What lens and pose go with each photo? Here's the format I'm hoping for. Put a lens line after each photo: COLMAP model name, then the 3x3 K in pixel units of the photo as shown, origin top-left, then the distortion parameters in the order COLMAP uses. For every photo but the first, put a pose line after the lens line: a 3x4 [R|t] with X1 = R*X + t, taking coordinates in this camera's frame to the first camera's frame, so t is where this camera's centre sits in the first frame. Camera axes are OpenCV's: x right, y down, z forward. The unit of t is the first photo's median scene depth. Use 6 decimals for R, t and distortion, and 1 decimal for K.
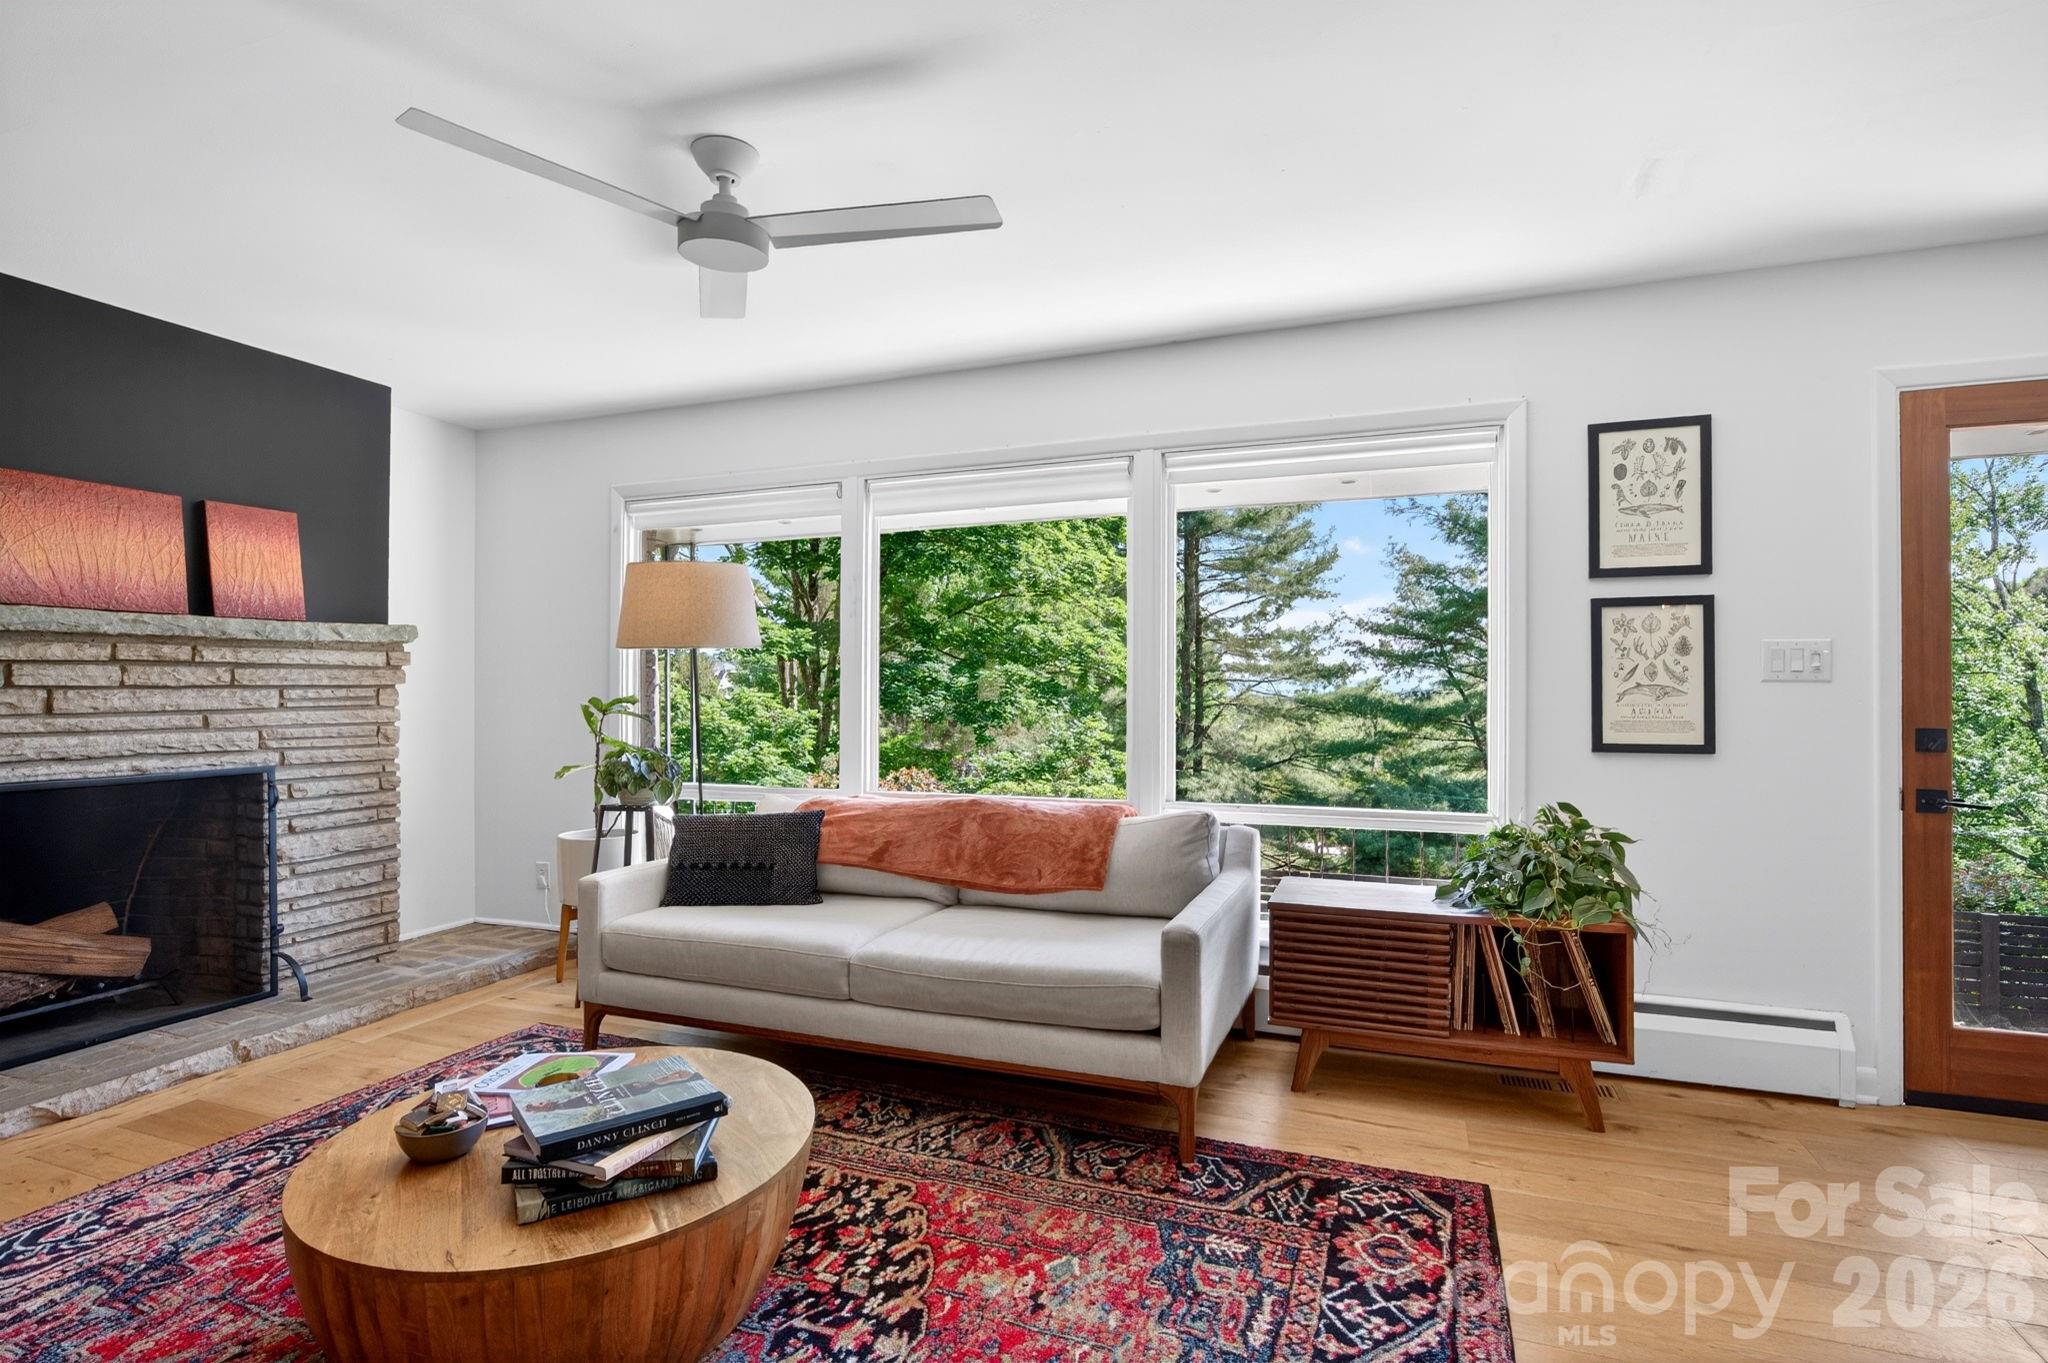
lens RADIAL K [[1013.4, 0, 1033.1], [0, 1013.4, 688.2], [0, 0, 1]] dist [-0.008669, 0.001123]
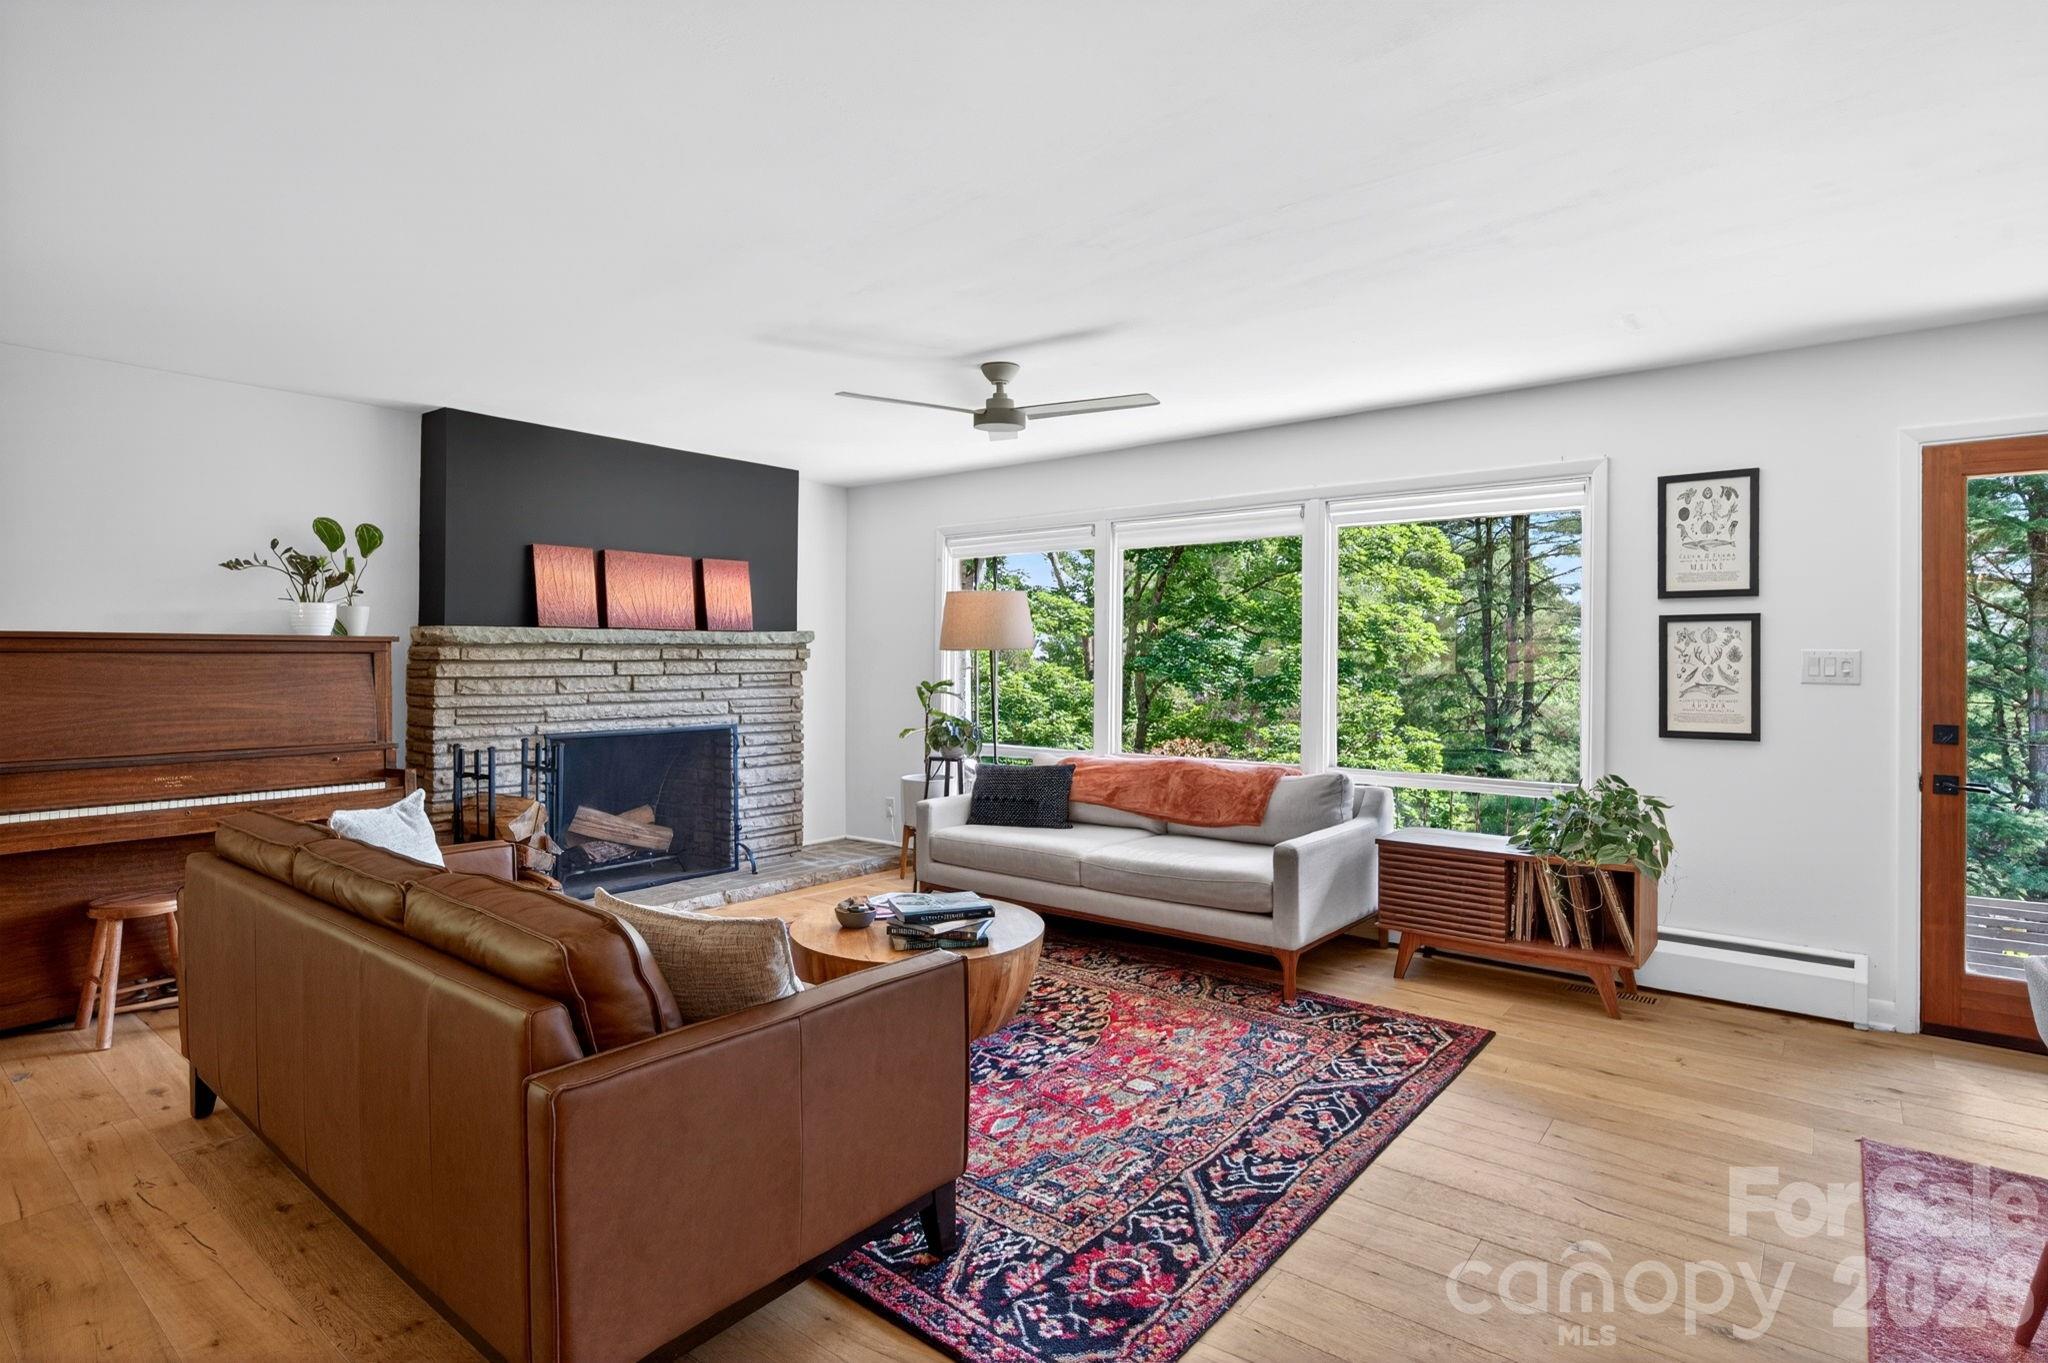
lens RADIAL K [[1013.4, 0, 1016.9], [0, 1013.4, 670.3], [0, 0, 1]] dist [-0.008669, 0.001123]
pose [[0.951018, 0.006773, -0.309062, 0.182732], [-0.003504, 0.999932, 0.011132, -0.031764], [0.309116, -0.009504, 0.950977, -0.446291]]
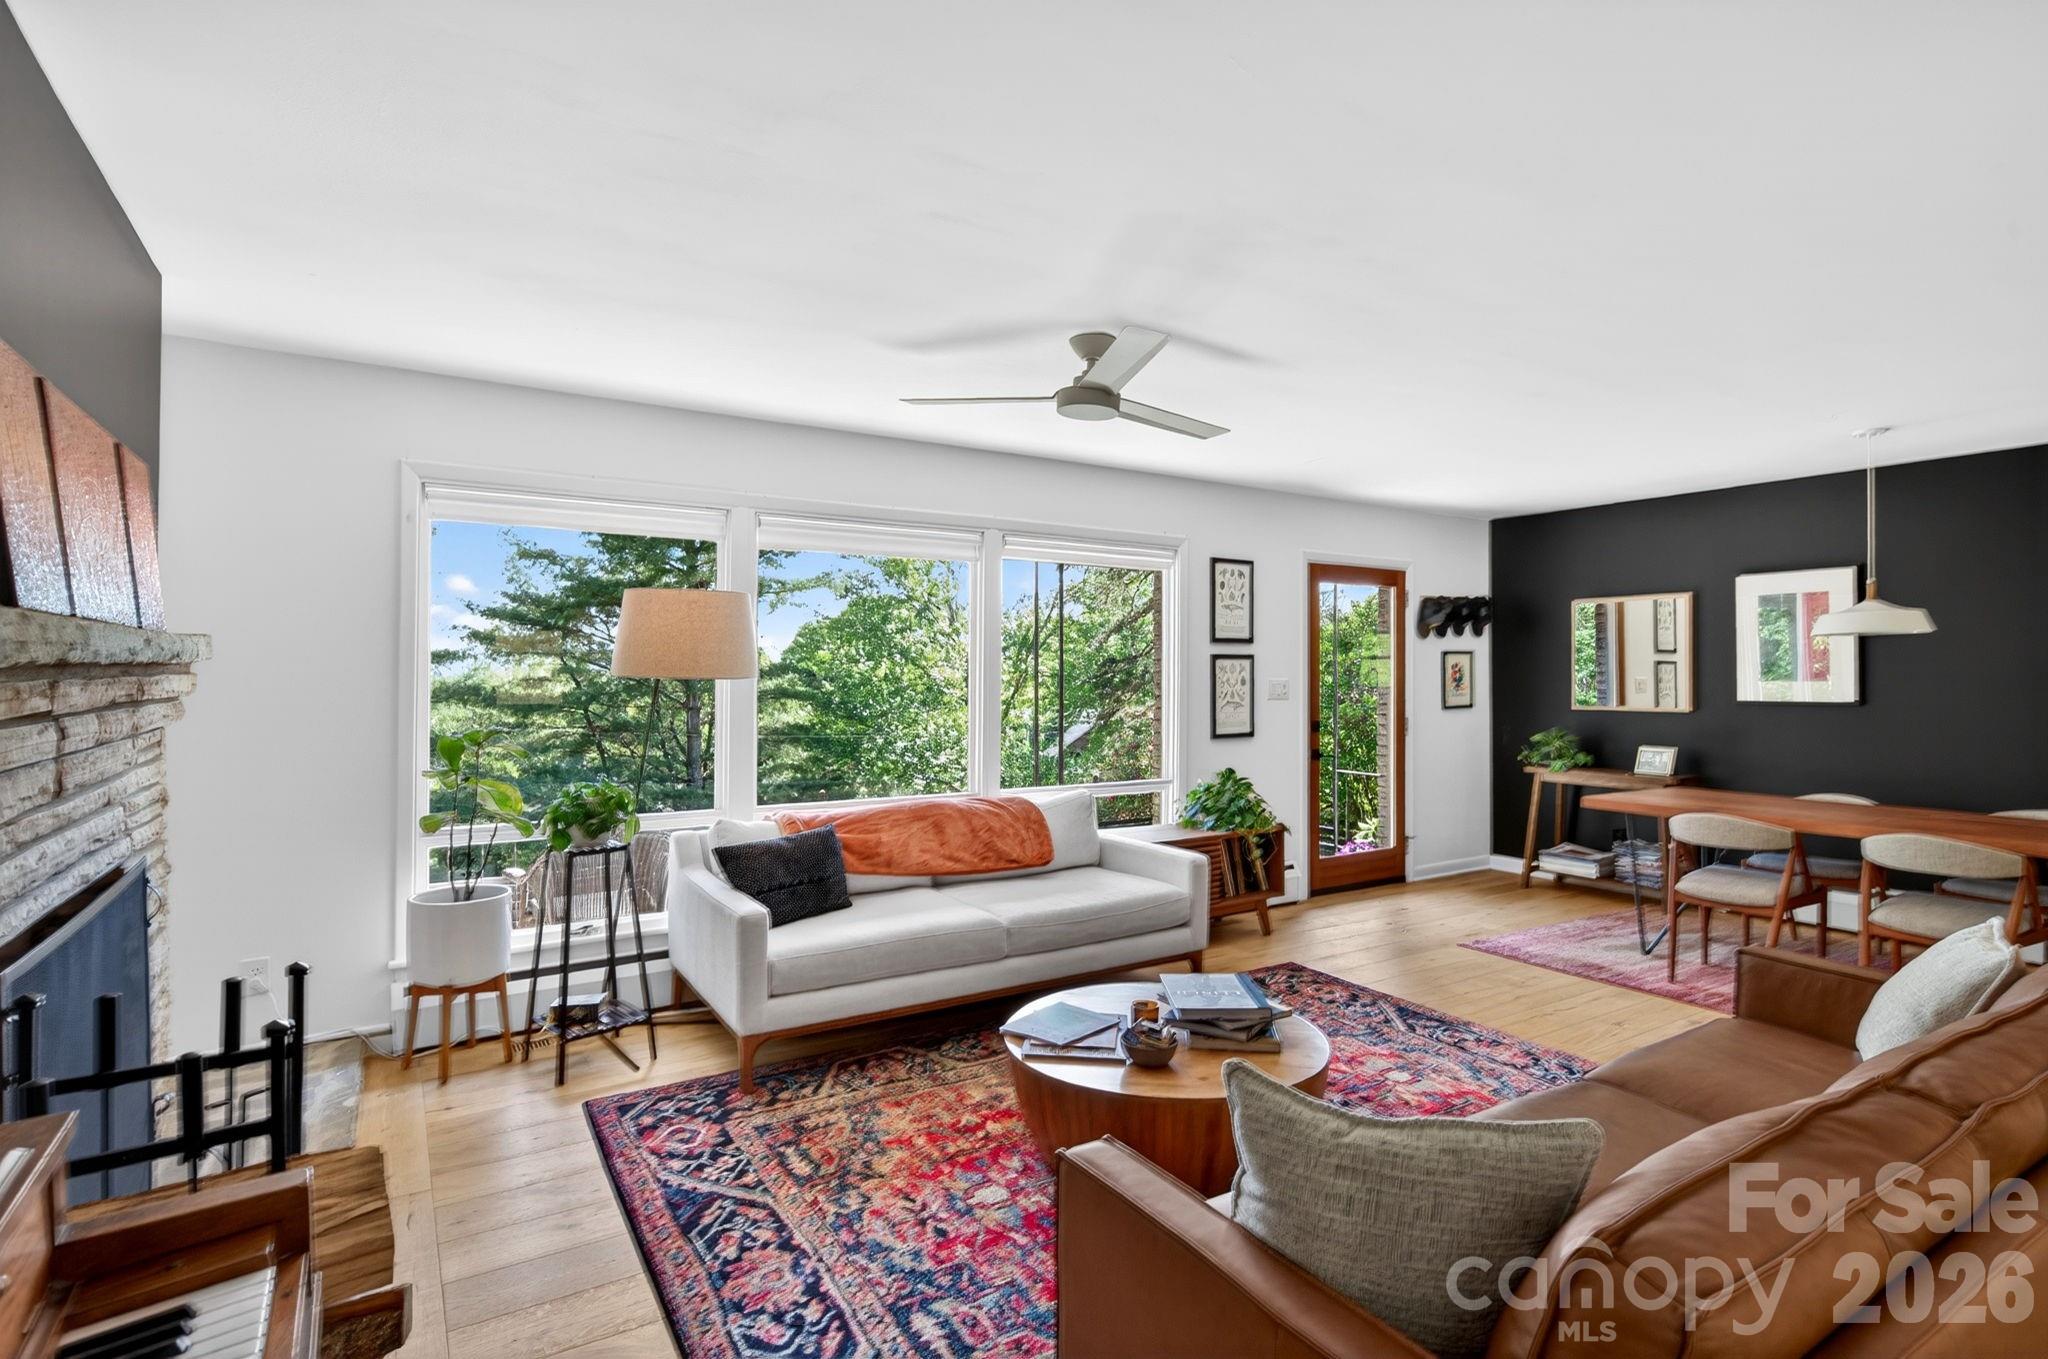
lens RADIAL K [[1013.4, 0, 1038.8], [0, 1013.4, 684.1], [0, 0, 1]] dist [-0.008669, 0.001123]
pose [[0.599217, -0.006582, 0.800559, -1.082564], [-0.004626, 0.999921, 0.011685, -0.054929], [-0.800573, -0.010705, 0.599139, 0.165331]]
